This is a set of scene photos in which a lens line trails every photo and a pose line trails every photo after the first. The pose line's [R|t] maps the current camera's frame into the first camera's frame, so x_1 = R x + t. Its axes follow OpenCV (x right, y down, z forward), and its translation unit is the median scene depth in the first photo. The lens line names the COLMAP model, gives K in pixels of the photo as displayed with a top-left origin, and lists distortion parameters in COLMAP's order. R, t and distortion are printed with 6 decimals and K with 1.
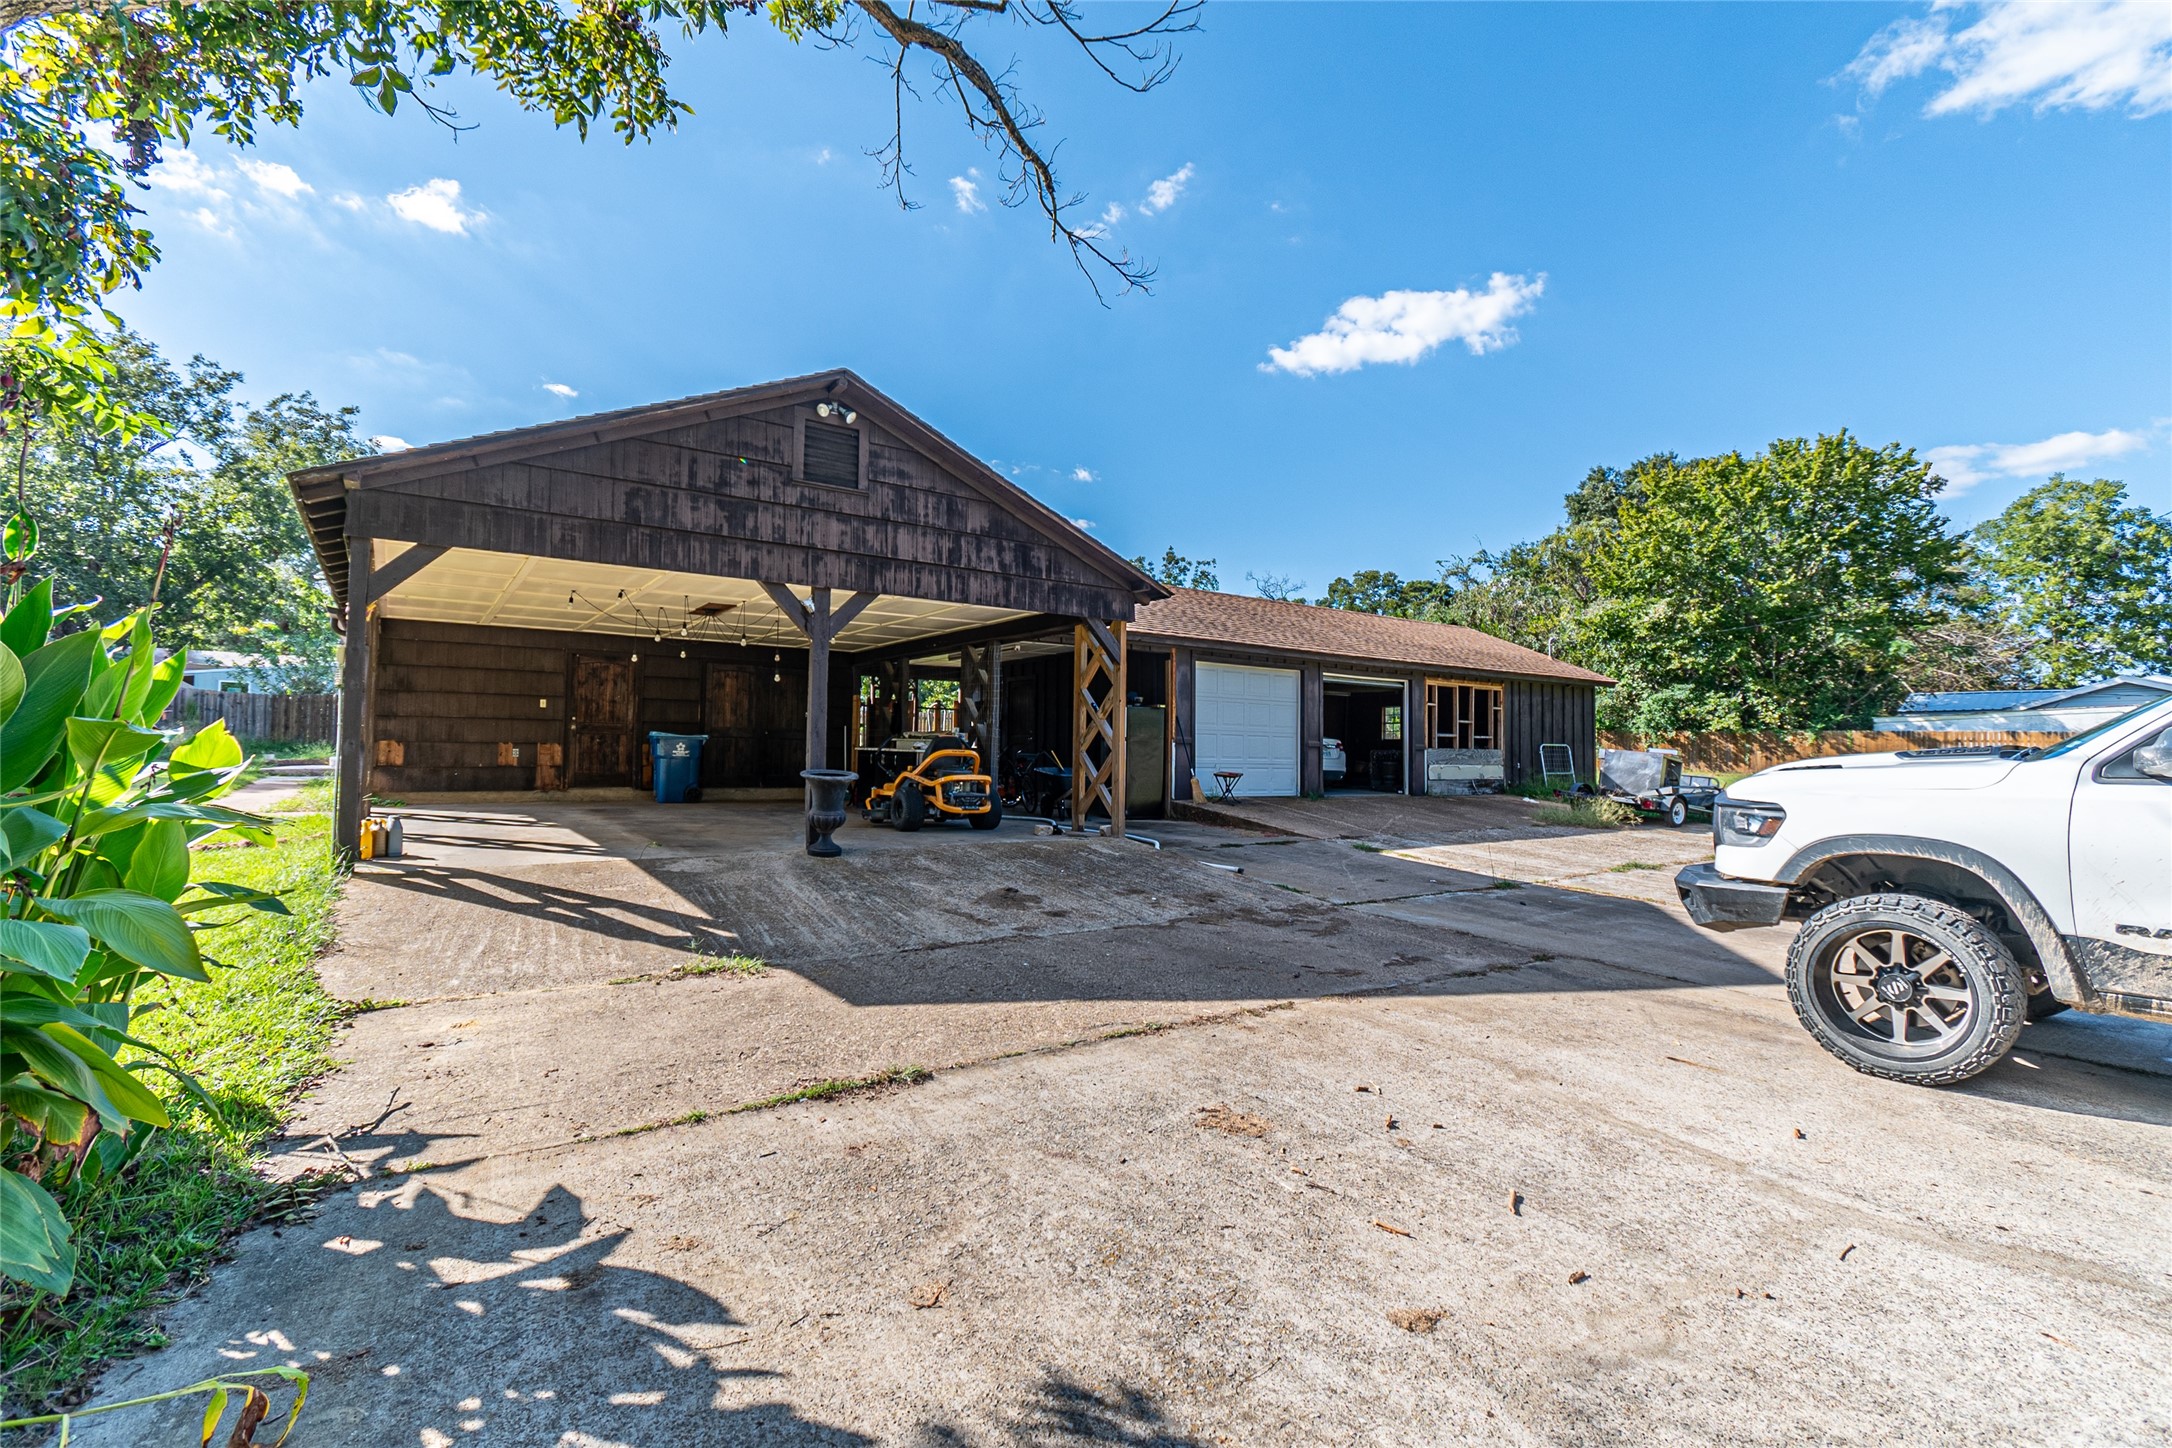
lens RADIAL K [[977.1, 0, 1097.5], [0, 977.1, 711.4], [0, 0, 1]] dist [0.017762, -0.007953]
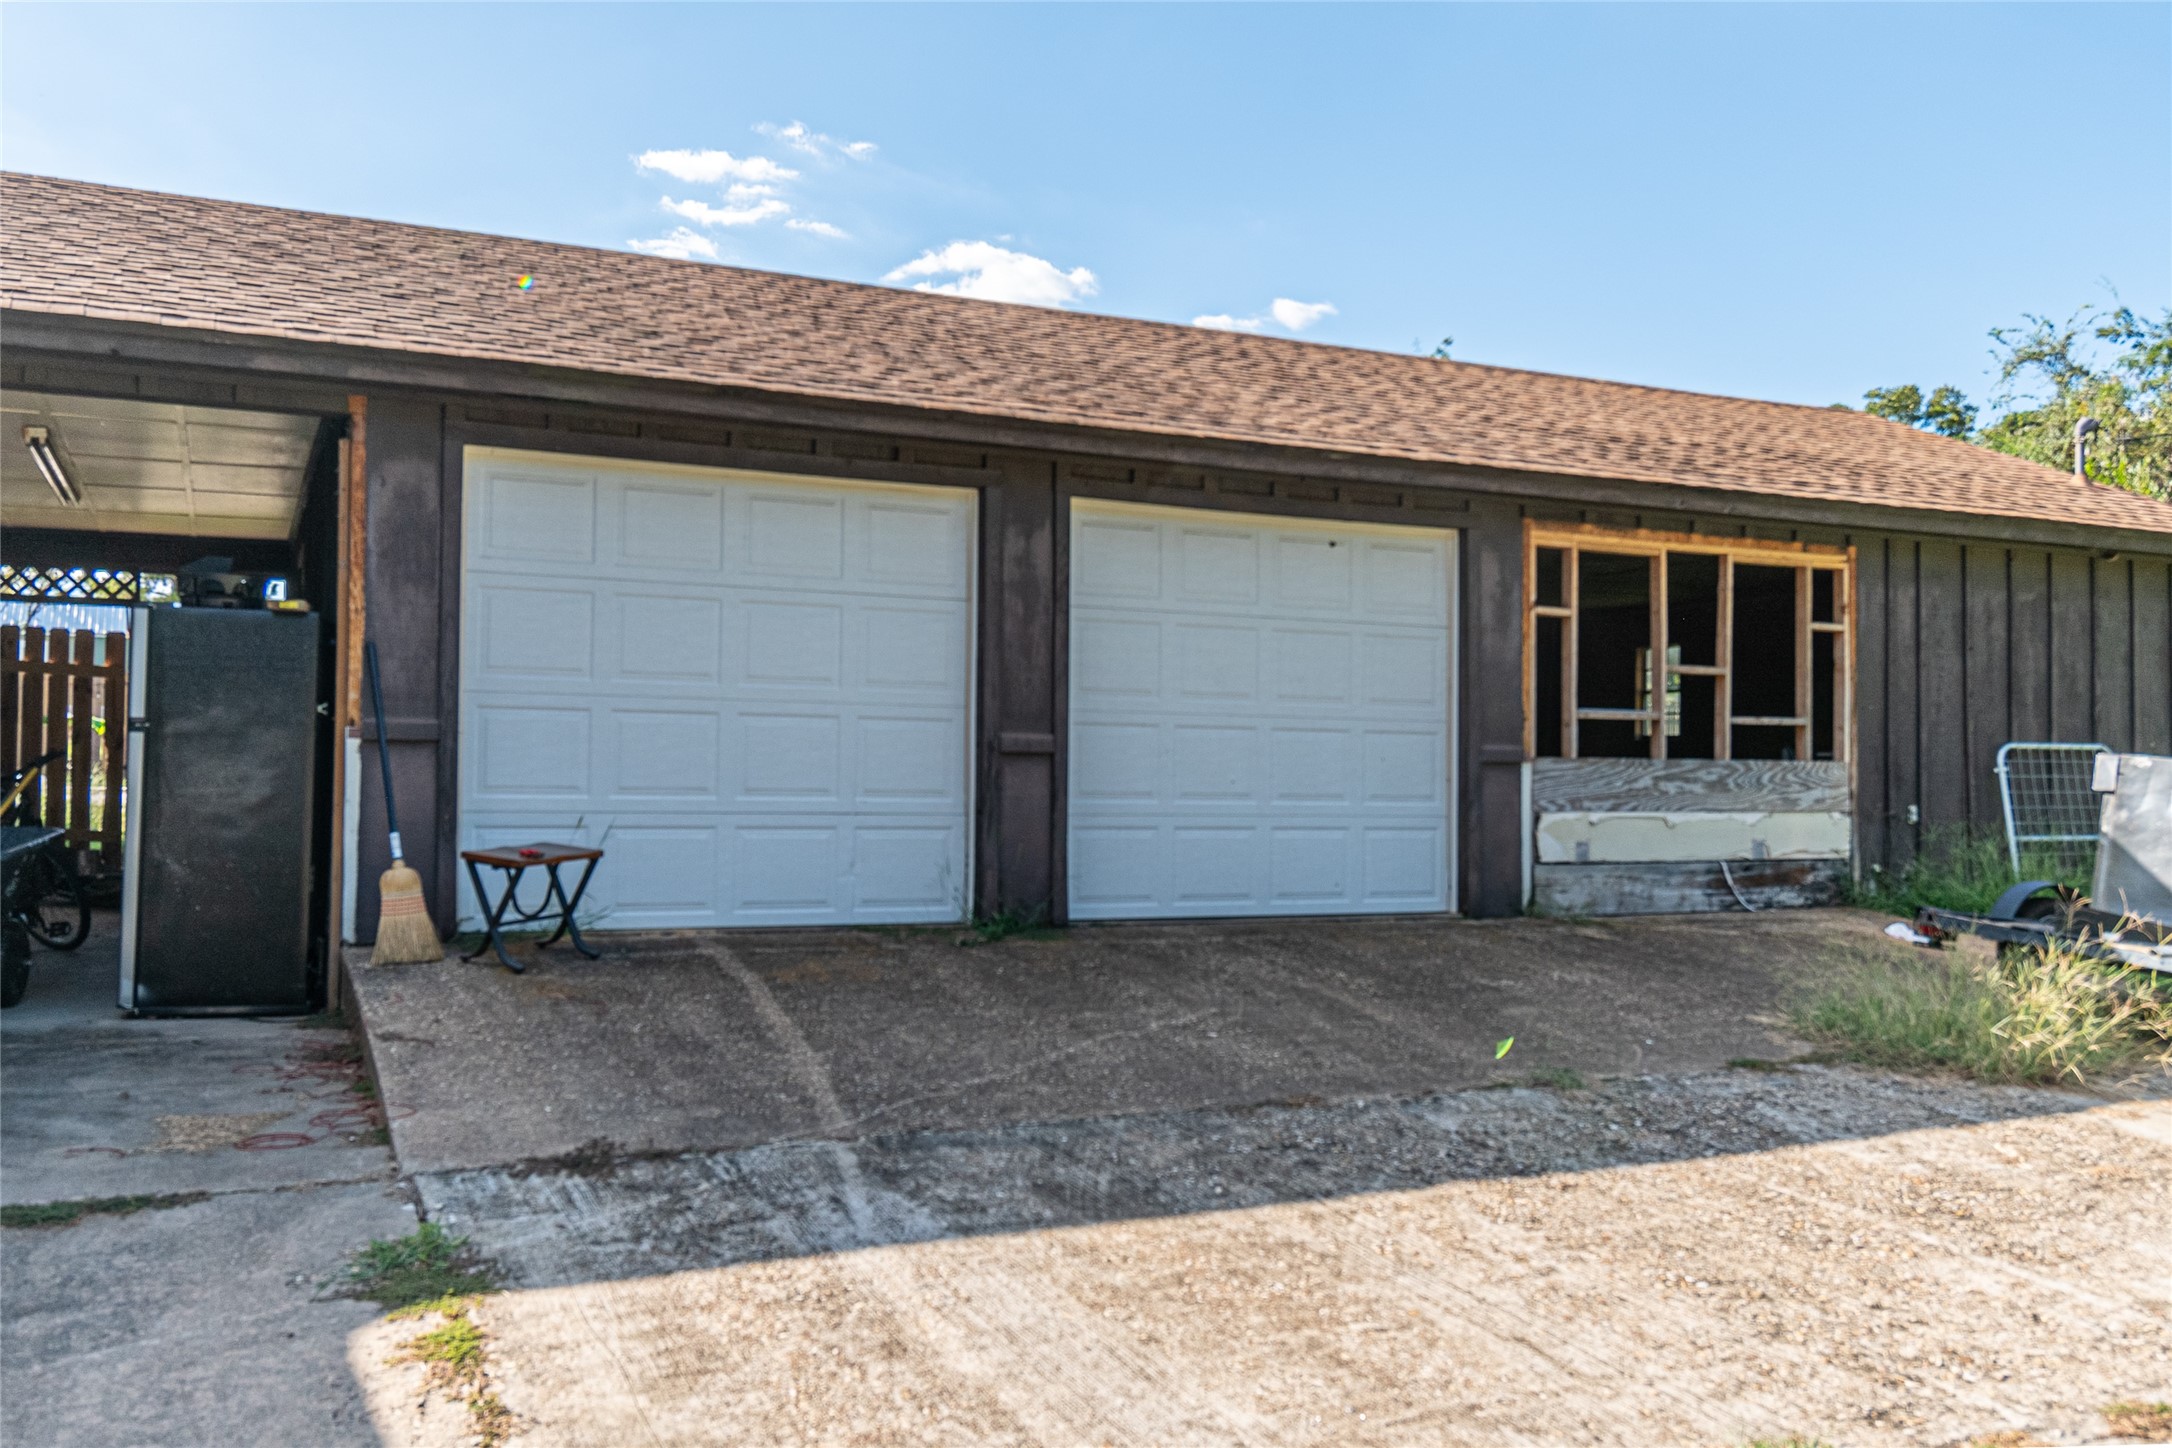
lens RADIAL K [[1779.4, 0, 1074.0], [0, 1779.4, 724.7], [0, 0, 1]] dist [-0.001768, 0.000510]
pose [[0.979819, -0.008374, -0.199713, 0.336994], [0.010645, 0.999890, 0.010304, 0.022467], [0.199605, -0.012222, 0.979800, 0.480068]]
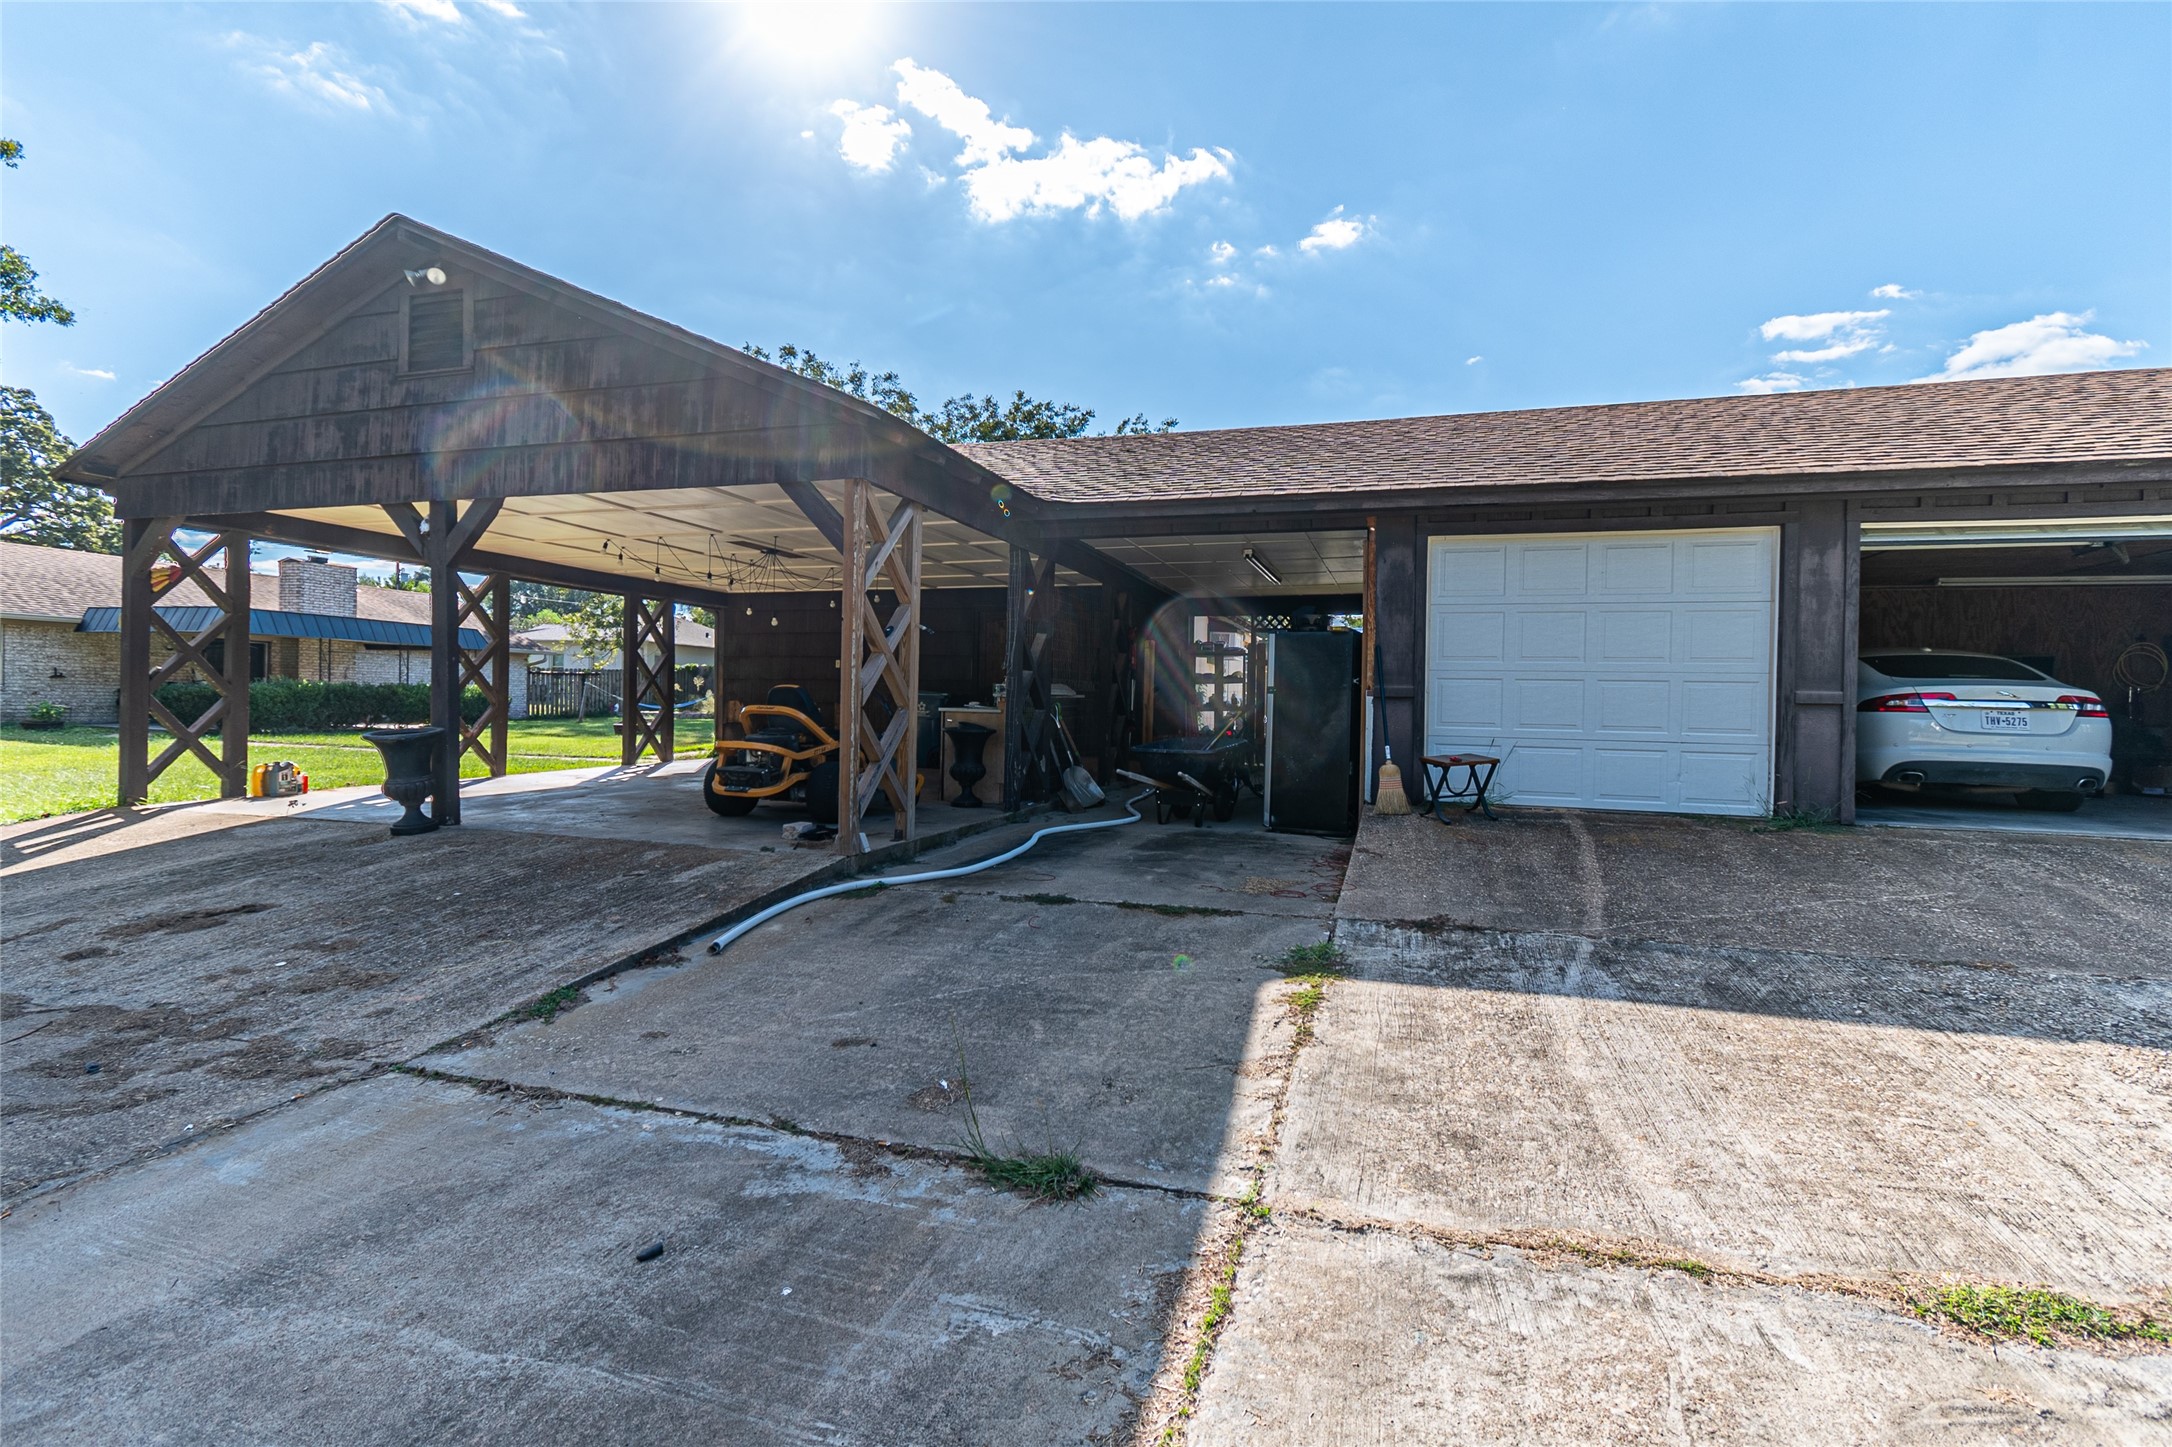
lens RADIAL K [[977.1, 0, 1097.5], [0, 977.1, 710.9], [0, 0, 1]] dist [0.017762, -0.007953]
pose [[0.608910, 0.000416, -0.793239, 0.365133], [0.024448, 0.999515, 0.019292, 0.023339], [0.792863, -0.031140, 0.608604, 0.489855]]
